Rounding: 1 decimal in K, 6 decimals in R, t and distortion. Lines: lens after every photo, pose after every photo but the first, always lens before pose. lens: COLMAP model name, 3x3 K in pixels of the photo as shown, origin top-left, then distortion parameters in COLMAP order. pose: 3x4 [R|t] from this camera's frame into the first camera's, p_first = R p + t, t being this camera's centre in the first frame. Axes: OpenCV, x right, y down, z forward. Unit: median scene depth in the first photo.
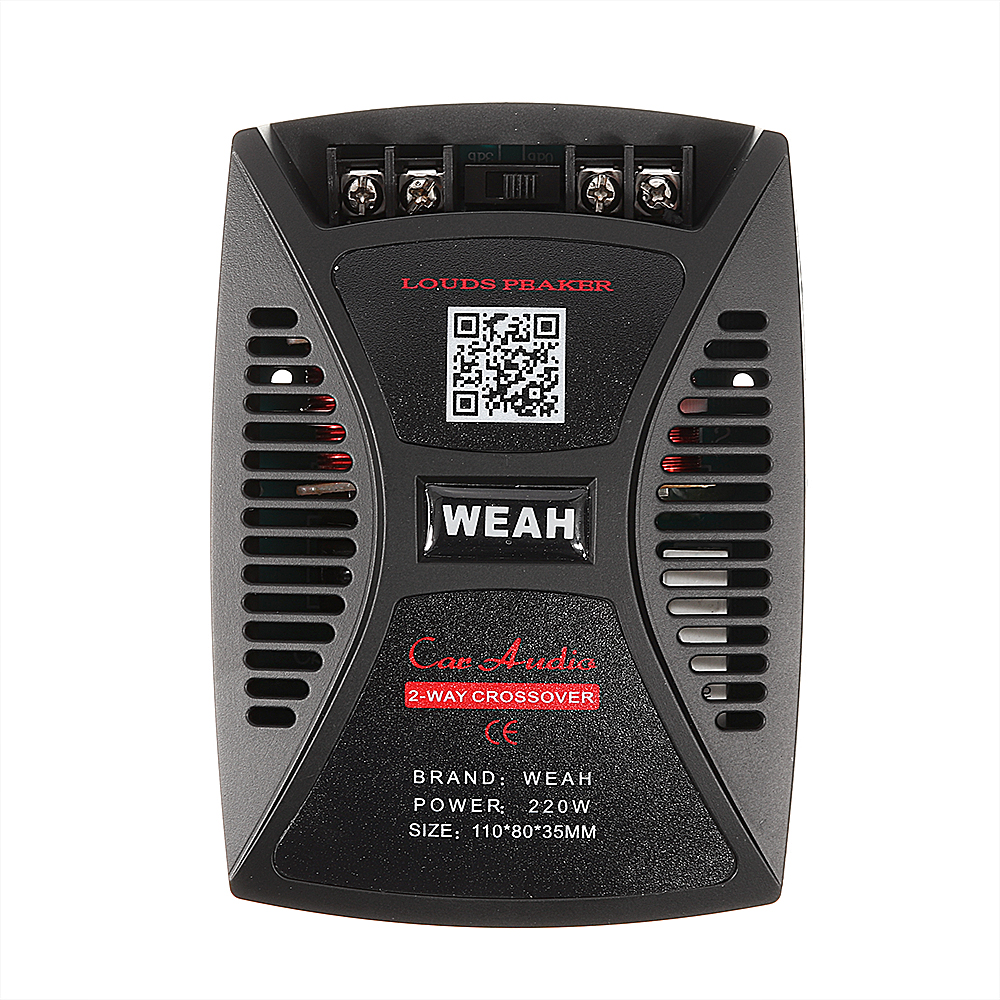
lens RADIAL K [[5292.2, 0, 500.0], [0, 5292.2, 500.0], [0, 0, 1]] dist [-0.038609, 3.217318]
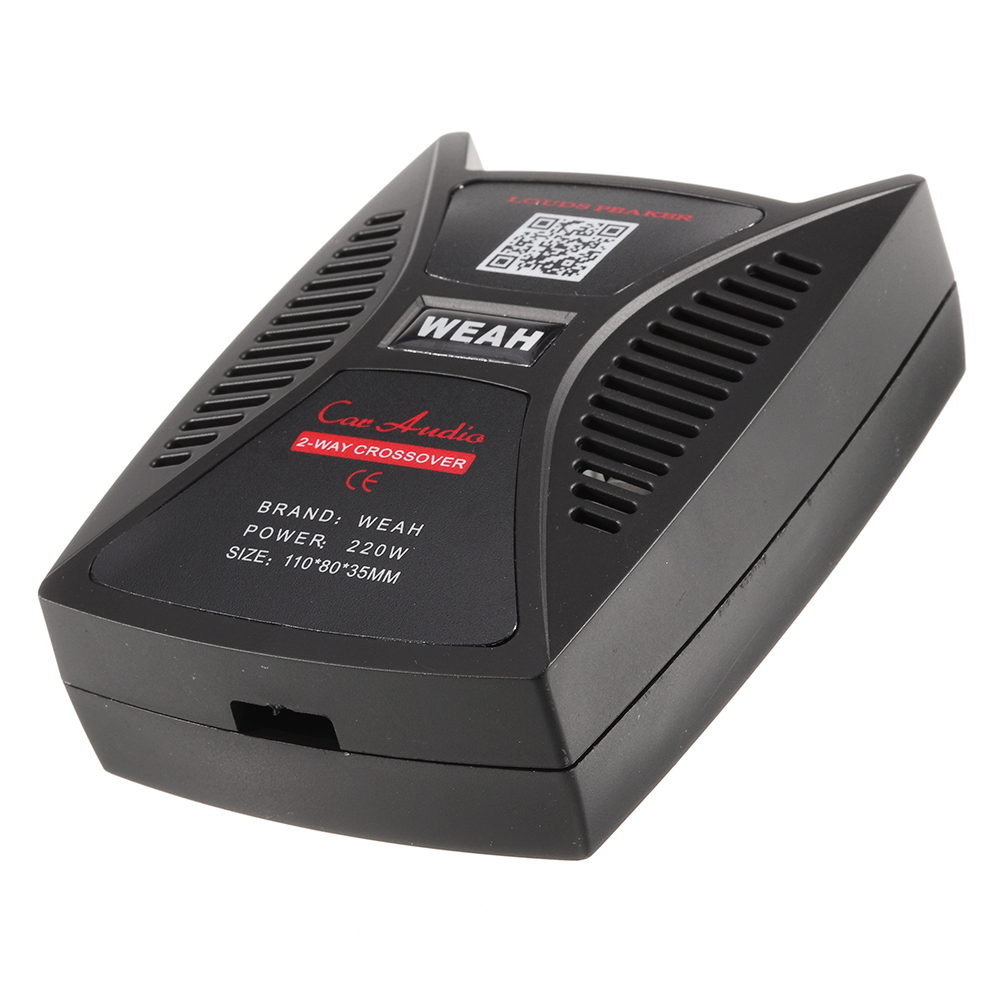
lens RADIAL K [[5292.2, 0, 500.0], [0, 5292.2, 500.0], [0, 0, 1]] dist [-0.038609, 3.217318]
pose [[0.846685, 0.134984, -0.514688, 0.493668], [-0.497884, 0.542221, -0.676836, 0.655810], [0.187712, 0.829322, 0.526297, 0.529615]]
